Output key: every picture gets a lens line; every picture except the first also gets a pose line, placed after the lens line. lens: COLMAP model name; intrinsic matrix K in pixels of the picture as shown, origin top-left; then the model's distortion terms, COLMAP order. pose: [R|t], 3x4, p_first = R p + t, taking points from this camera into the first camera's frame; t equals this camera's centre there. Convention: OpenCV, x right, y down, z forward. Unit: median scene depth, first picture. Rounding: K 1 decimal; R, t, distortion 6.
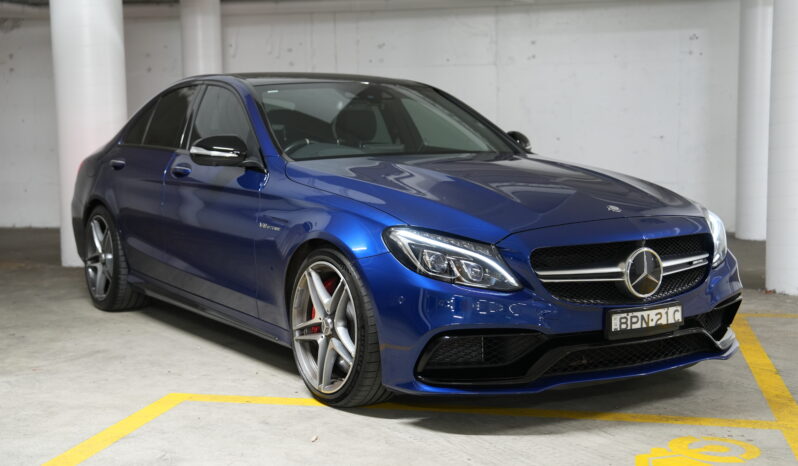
lens RADIAL K [[1072.9, 0, 399.0], [0, 1072.9, 233.0], [0, 0, 1]] dist [0.146349, 0.067411]
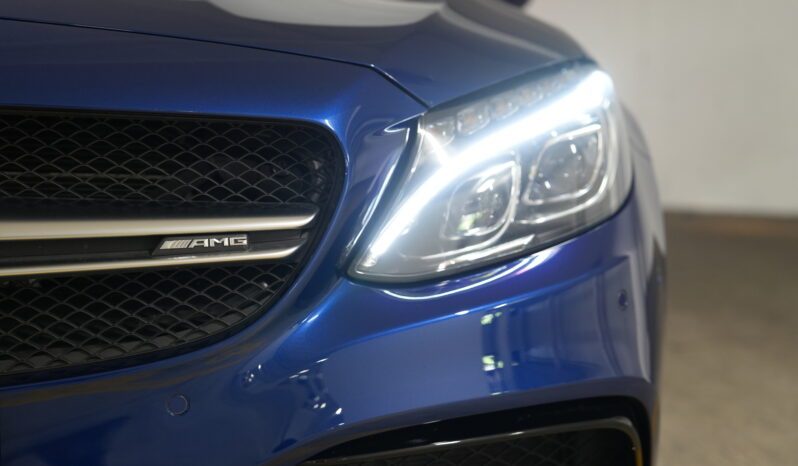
lens RADIAL K [[1072.9, 0, 399.0], [0, 1072.9, 233.0], [0, 0, 1]] dist [0.146349, 0.067411]
pose [[0.884753, 0.079509, -0.459228, 0.410325], [-0.081352, 0.996560, 0.015807, 0.018255], [0.458905, 0.023374, 0.888178, 0.827687]]
